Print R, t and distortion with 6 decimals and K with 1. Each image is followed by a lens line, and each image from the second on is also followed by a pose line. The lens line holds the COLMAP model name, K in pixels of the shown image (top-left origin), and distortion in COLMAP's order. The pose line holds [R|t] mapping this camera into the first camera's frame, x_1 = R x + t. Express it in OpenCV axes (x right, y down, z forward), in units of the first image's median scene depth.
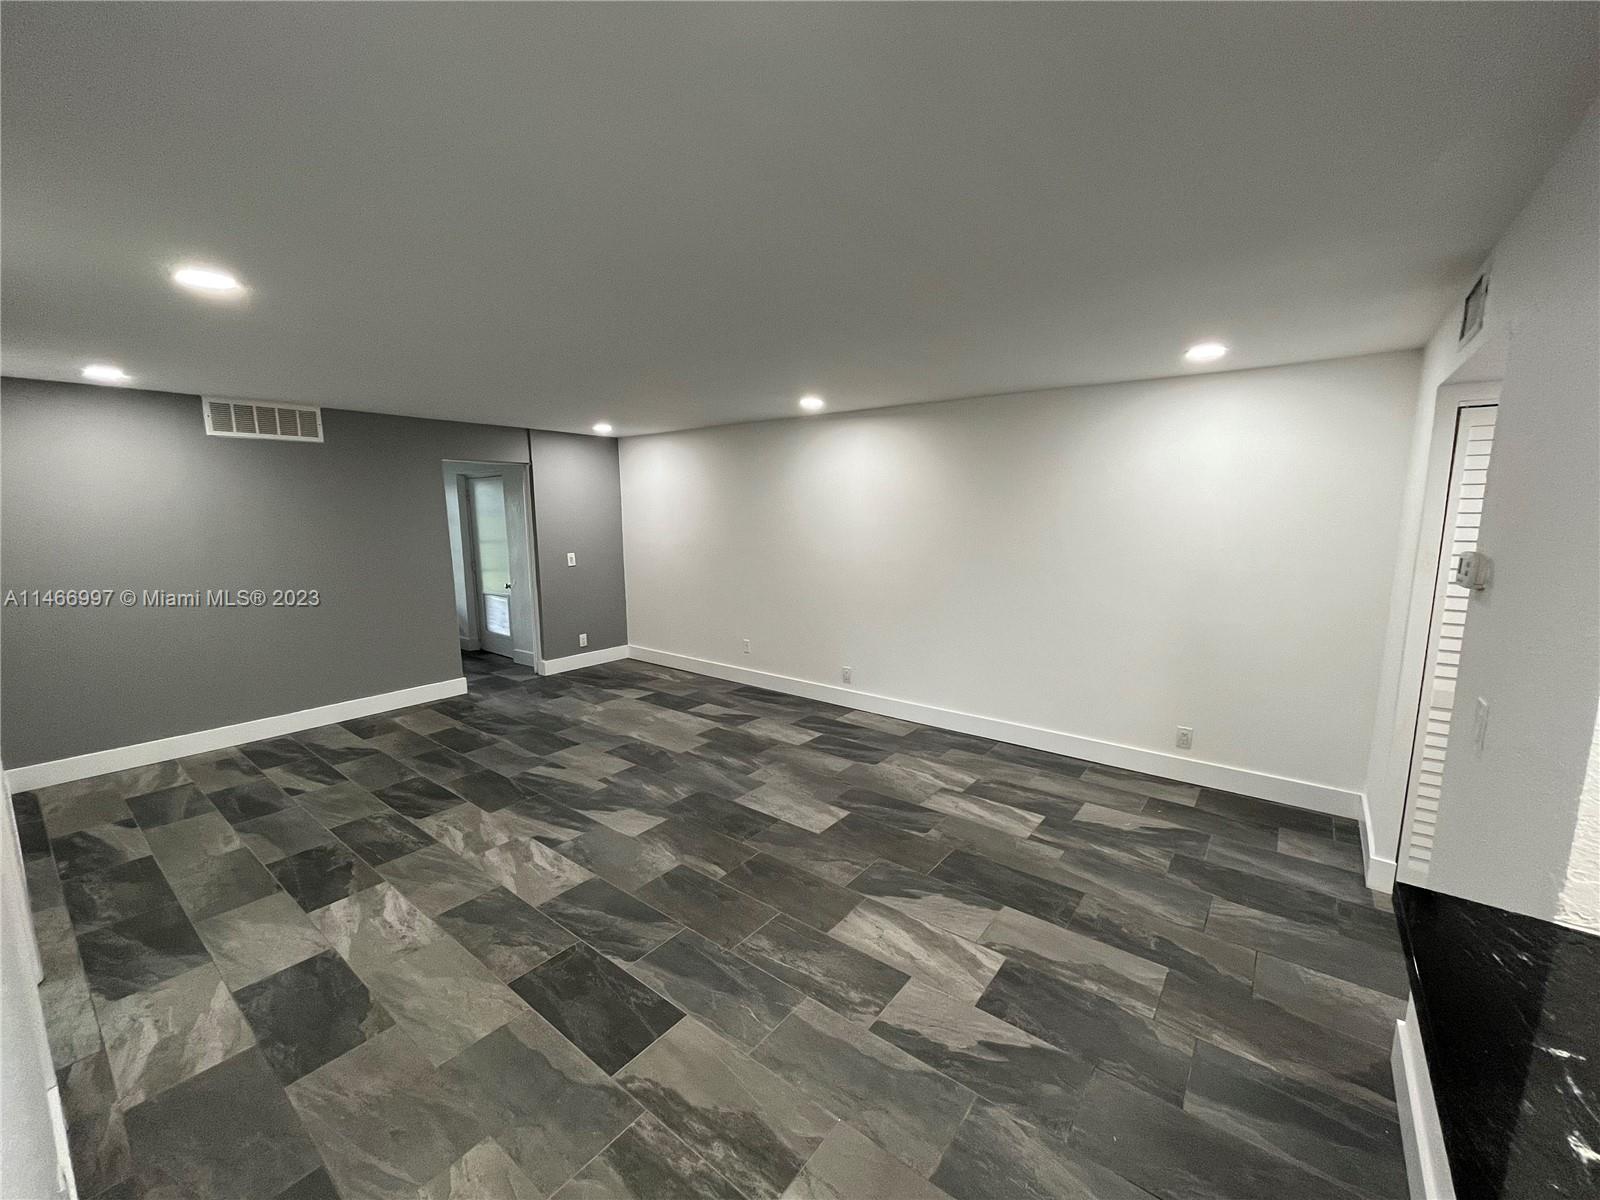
lens RADIAL K [[645.0, 0, 802.4], [0, 645.0, 602.6], [0, 0, 1]] dist [-0.000555, -0.001421]
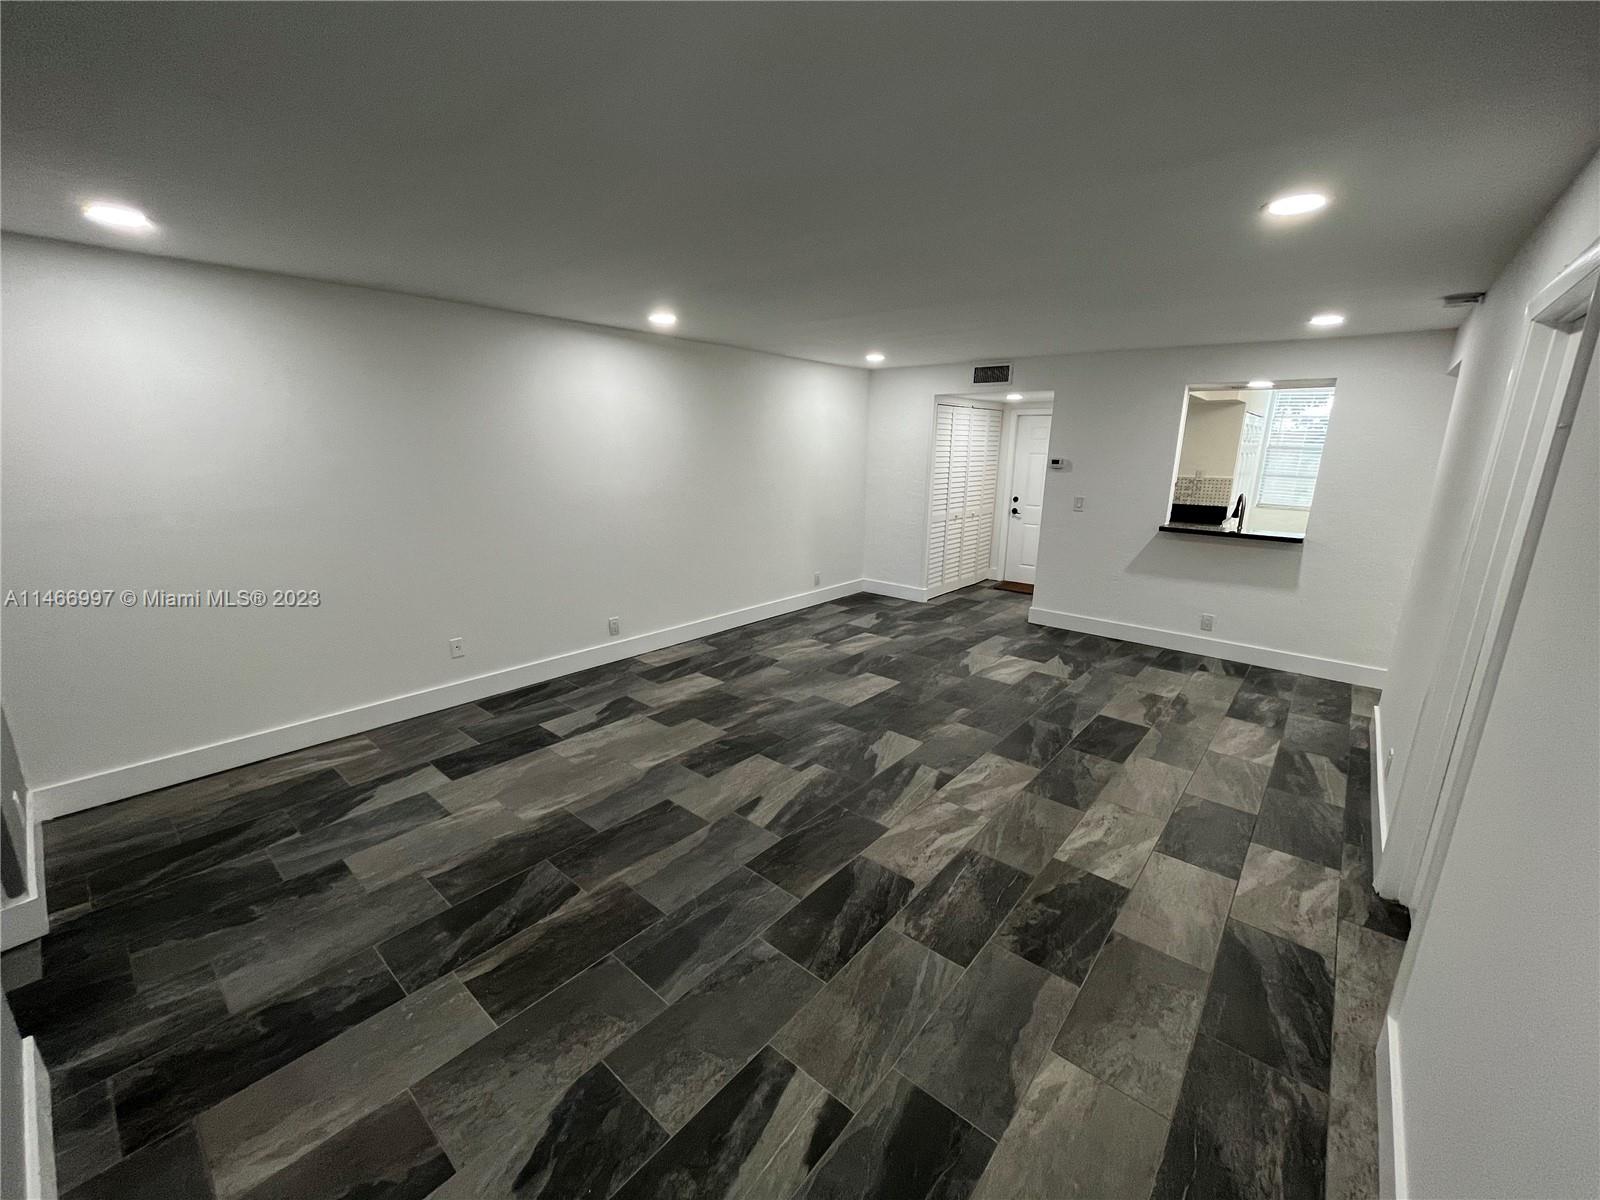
lens RADIAL K [[645.0, 0, 793.3], [0, 645.0, 586.2], [0, 0, 1]] dist [-0.000555, -0.001421]
pose [[0.052156, -0.211305, 0.976028, -1.210763], [0.132922, 0.970130, 0.202925, -0.143610], [-0.989753, 0.119151, 0.078685, 1.021874]]
